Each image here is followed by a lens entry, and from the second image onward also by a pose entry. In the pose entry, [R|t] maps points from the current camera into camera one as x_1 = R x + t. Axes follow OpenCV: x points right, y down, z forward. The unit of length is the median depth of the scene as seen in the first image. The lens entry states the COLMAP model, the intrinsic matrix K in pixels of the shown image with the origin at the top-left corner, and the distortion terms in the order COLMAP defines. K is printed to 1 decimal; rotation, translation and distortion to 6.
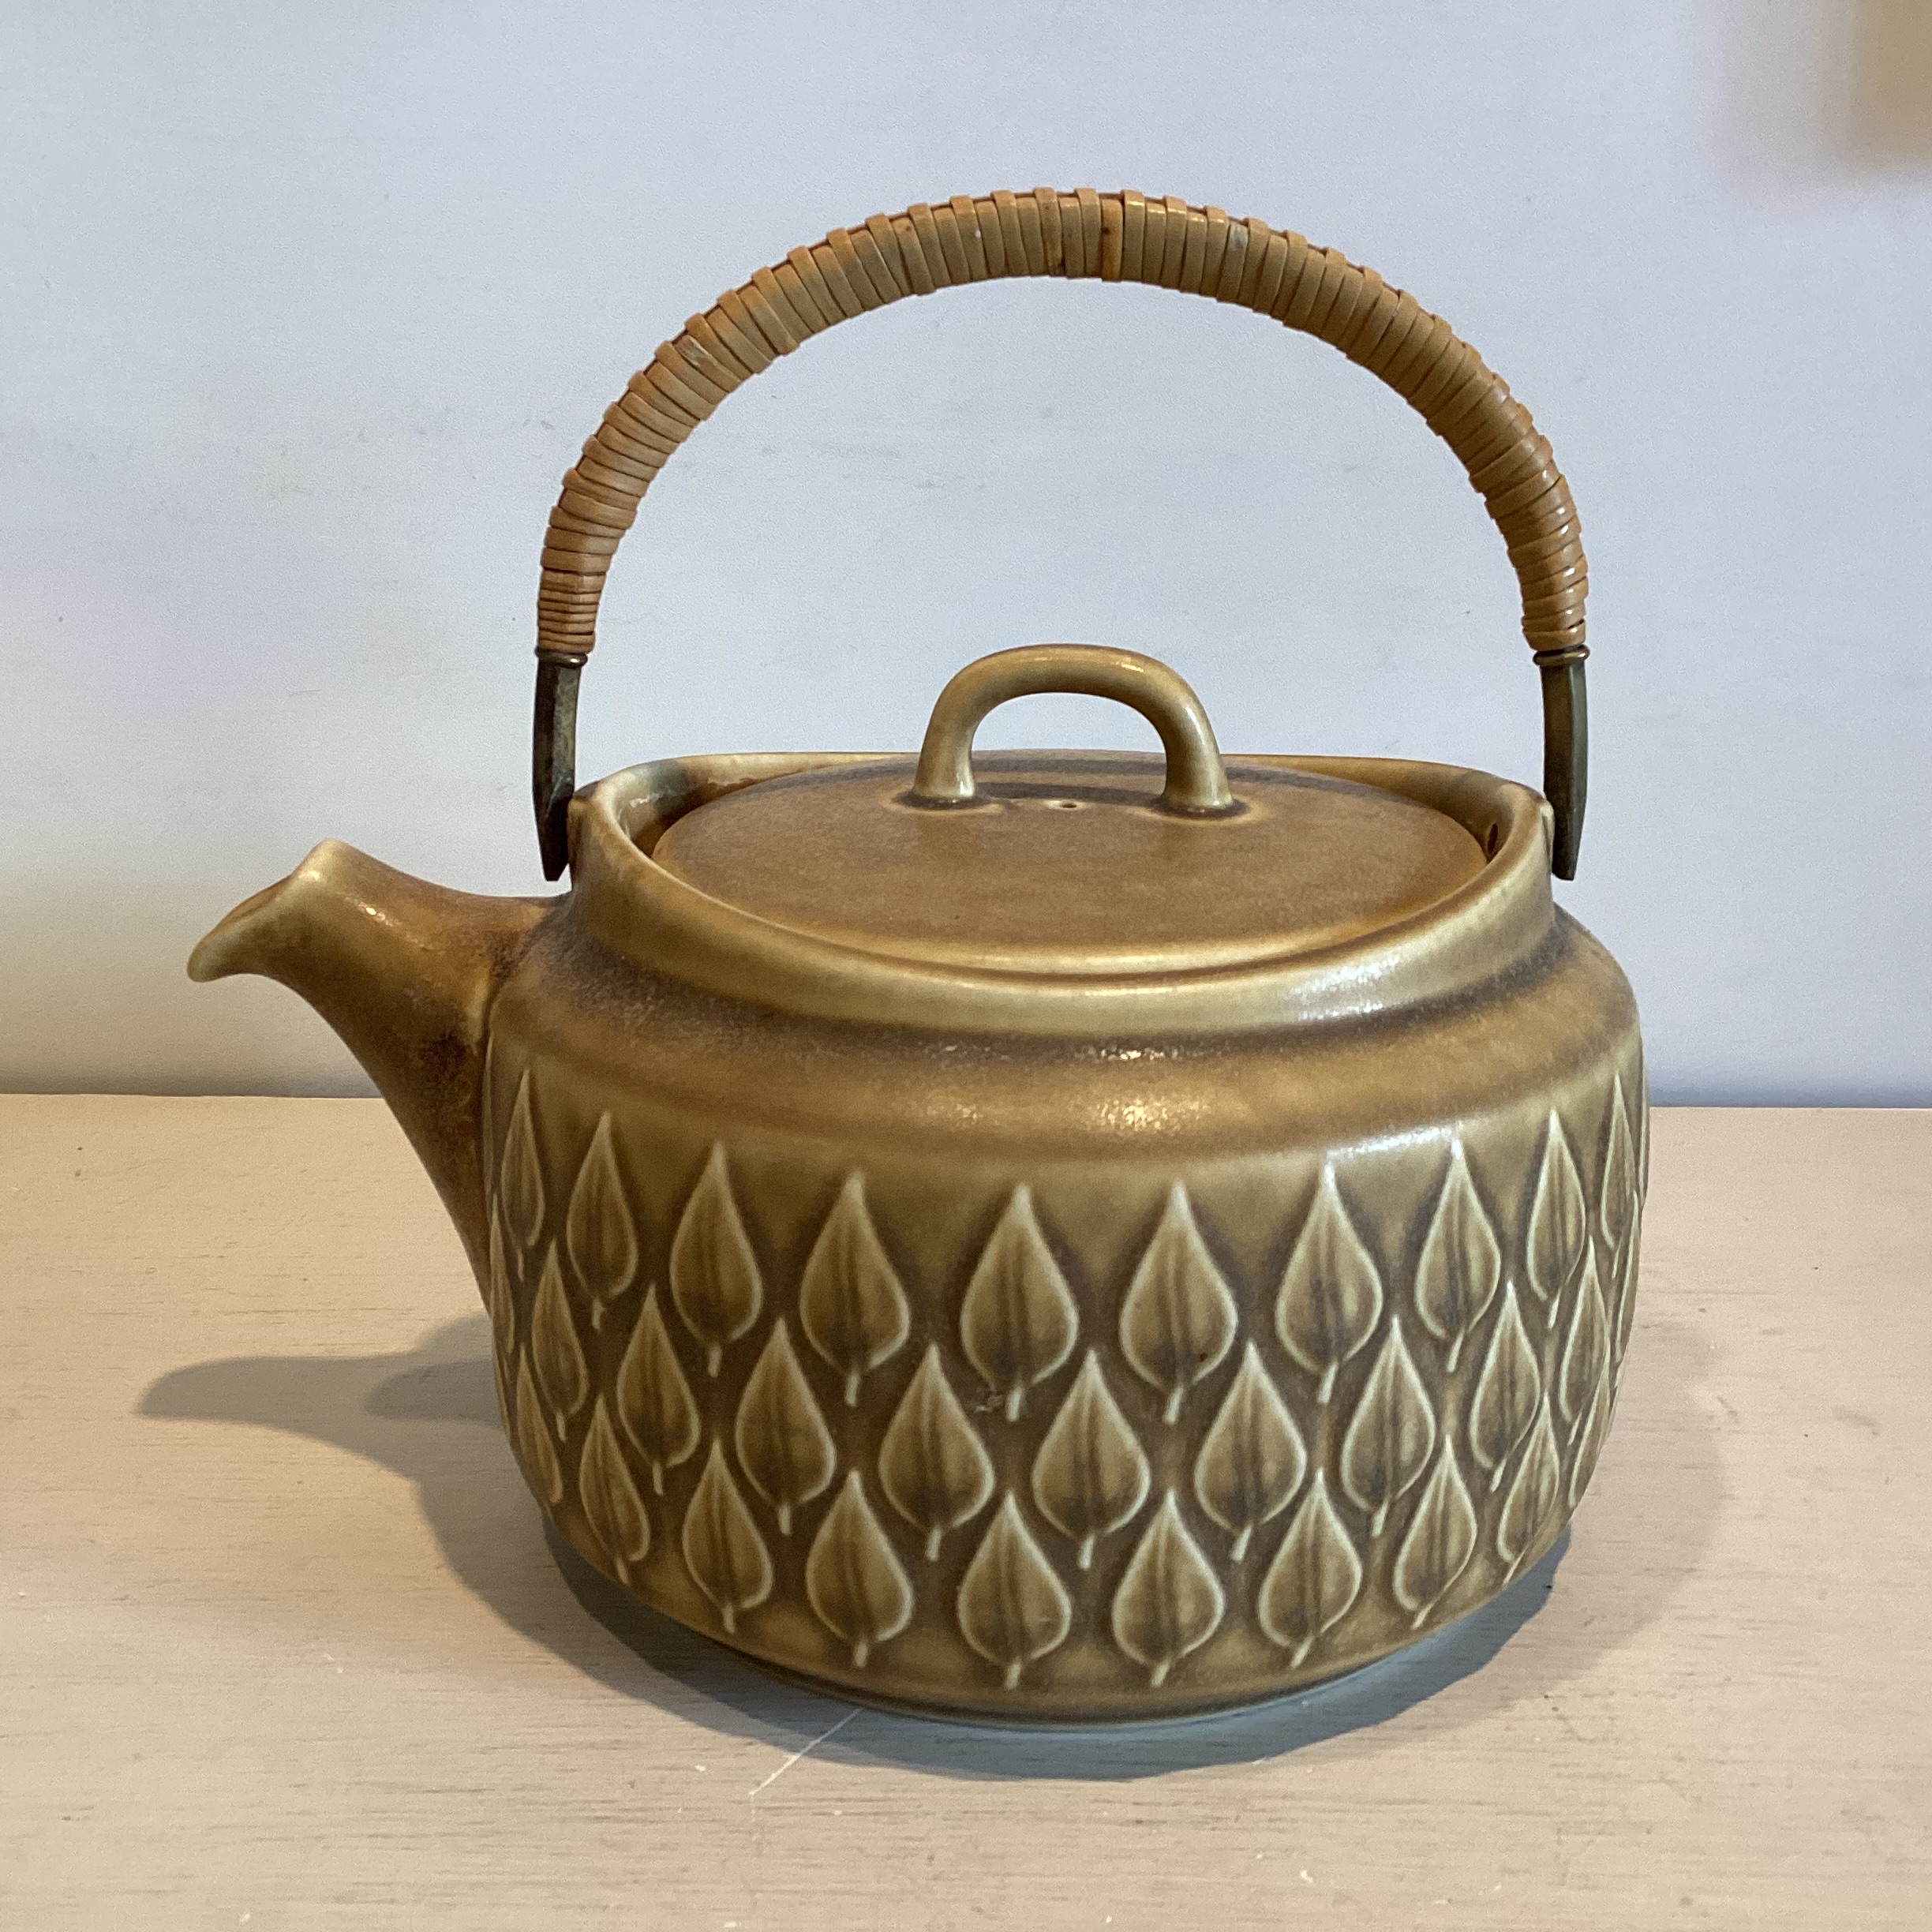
lens RADIAL K [[2310.0, 0, 966.0], [0, 2310.0, 966.0], [0, 0, 1]] dist [0.131068, -0.280211]
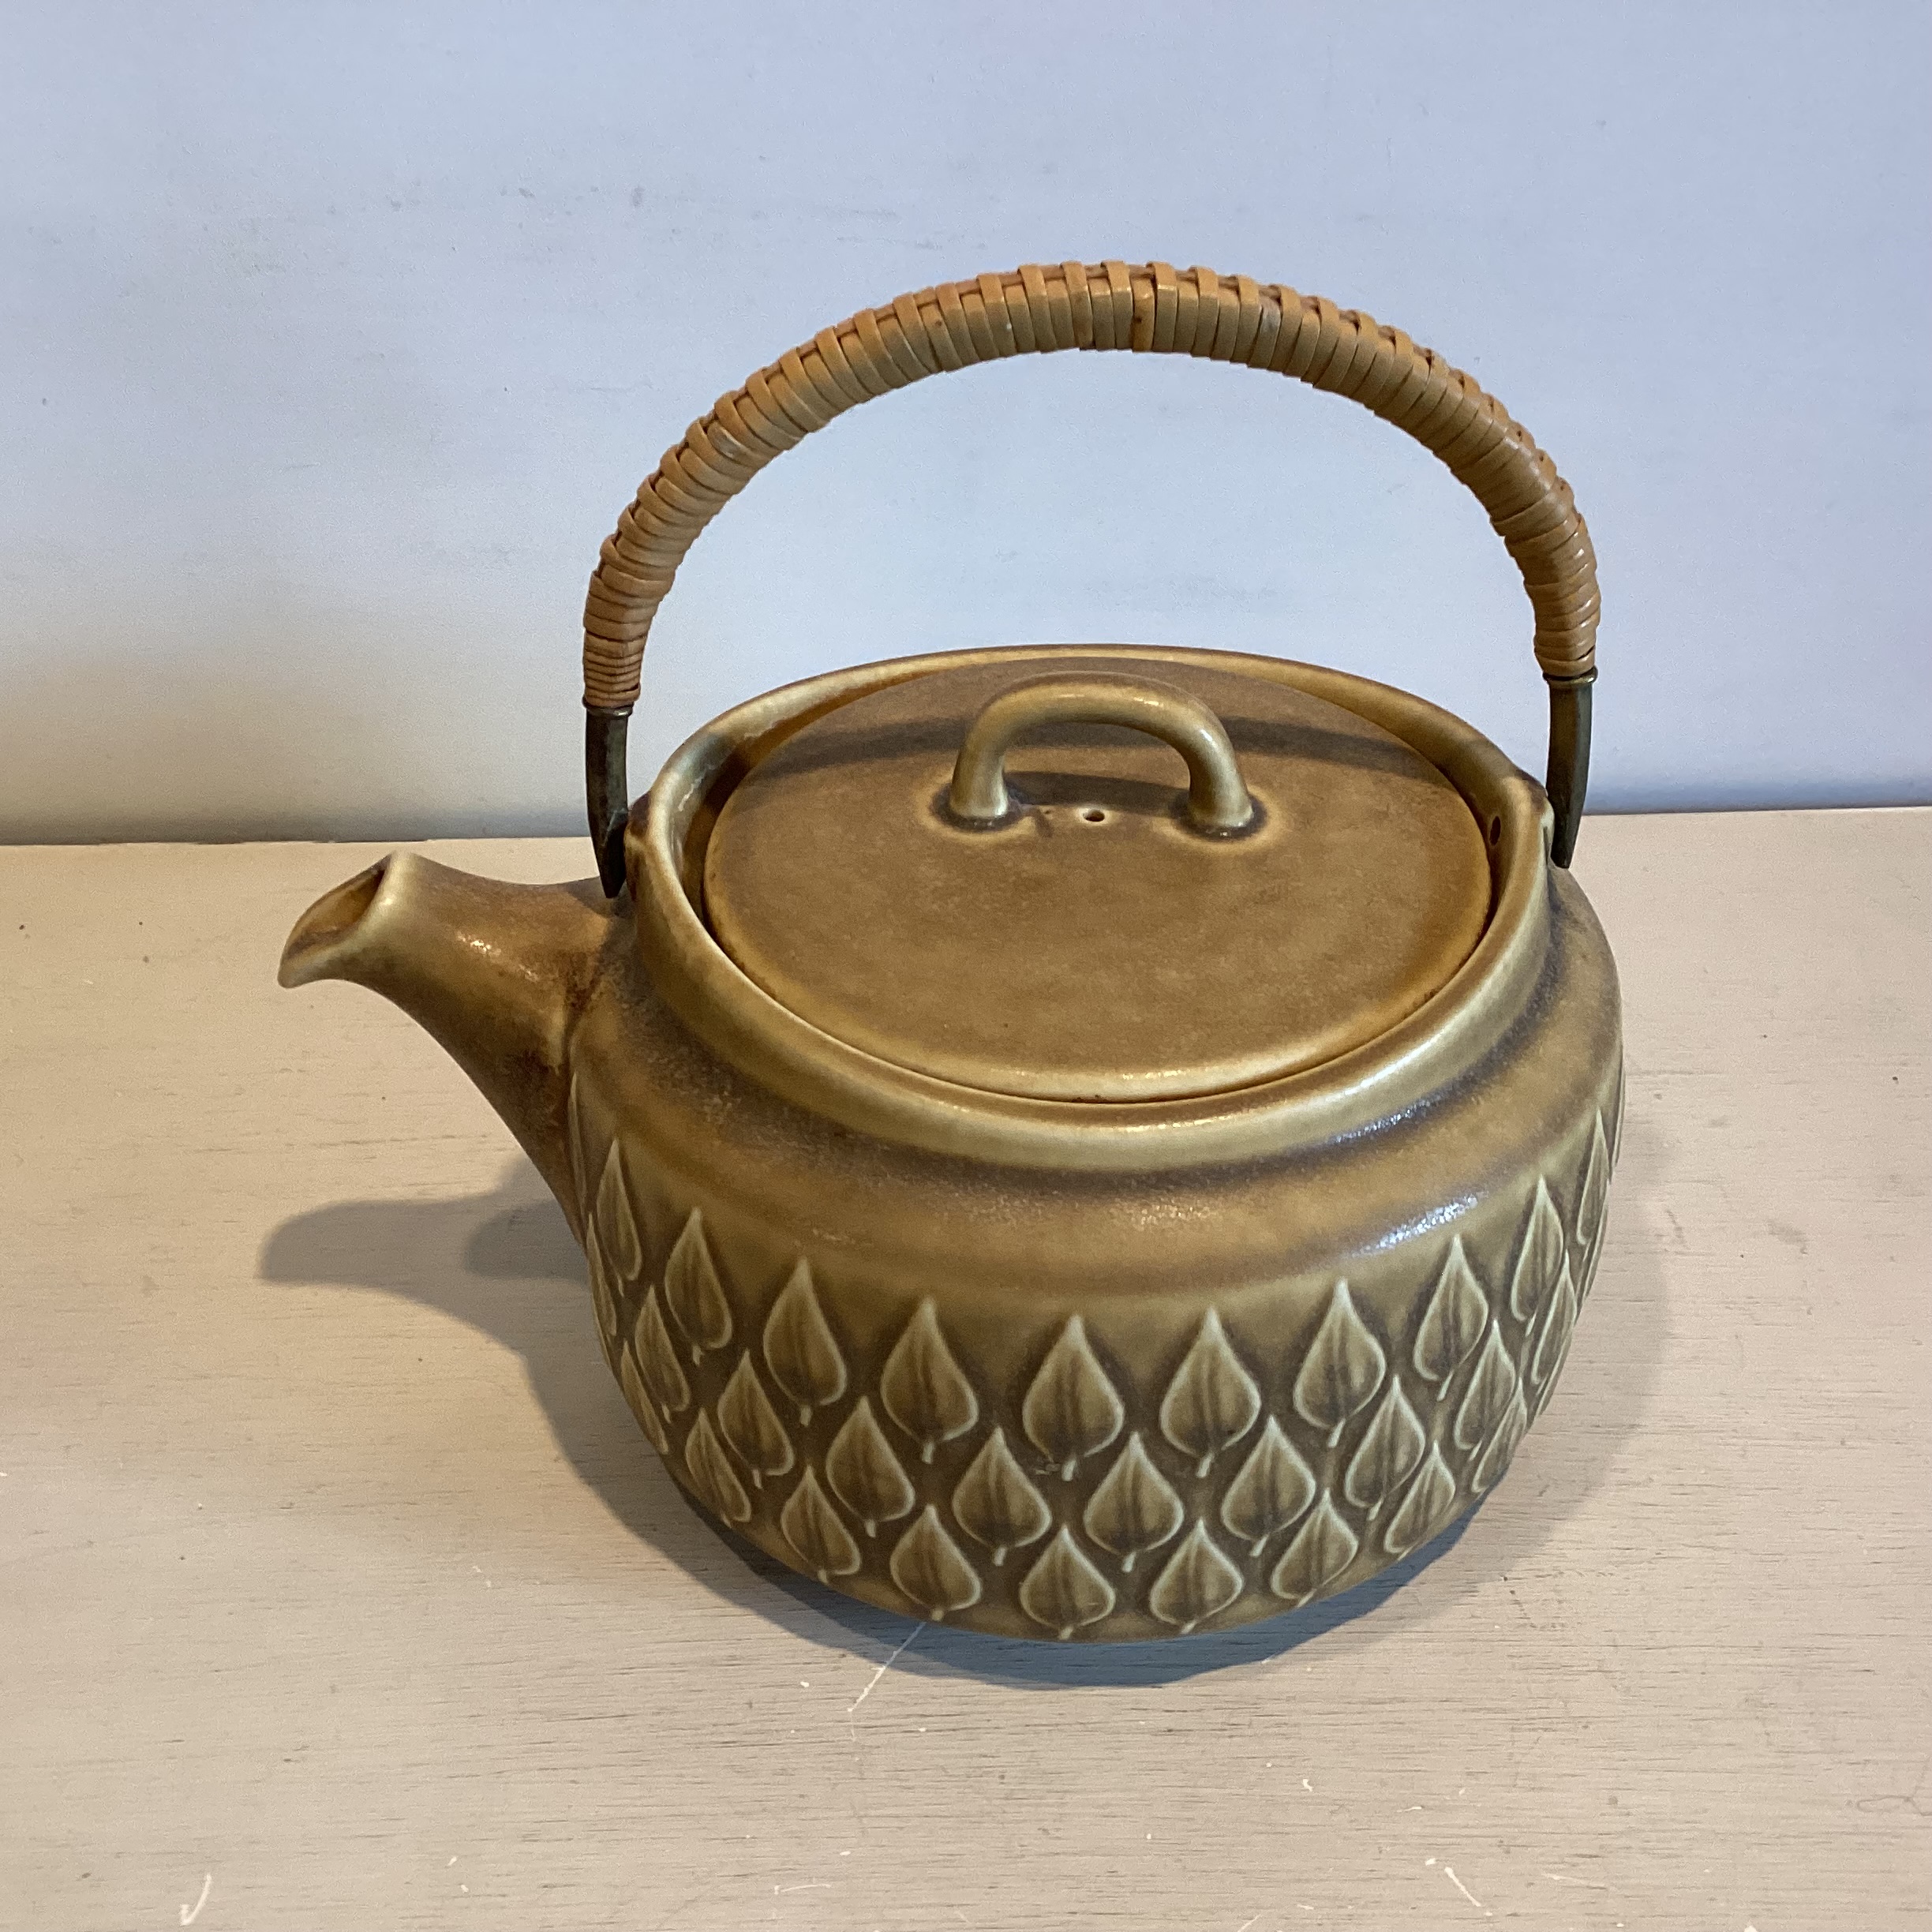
lens RADIAL K [[2310.0, 0, 966.0], [0, 2310.0, 966.0], [0, 0, 1]] dist [0.131068, -0.280211]
pose [[0.999474, -0.029172, 0.014139, -0.037573], [0.023115, 0.947110, 0.320076, -0.400534], [-0.022728, -0.319581, 0.947286, -0.024299]]
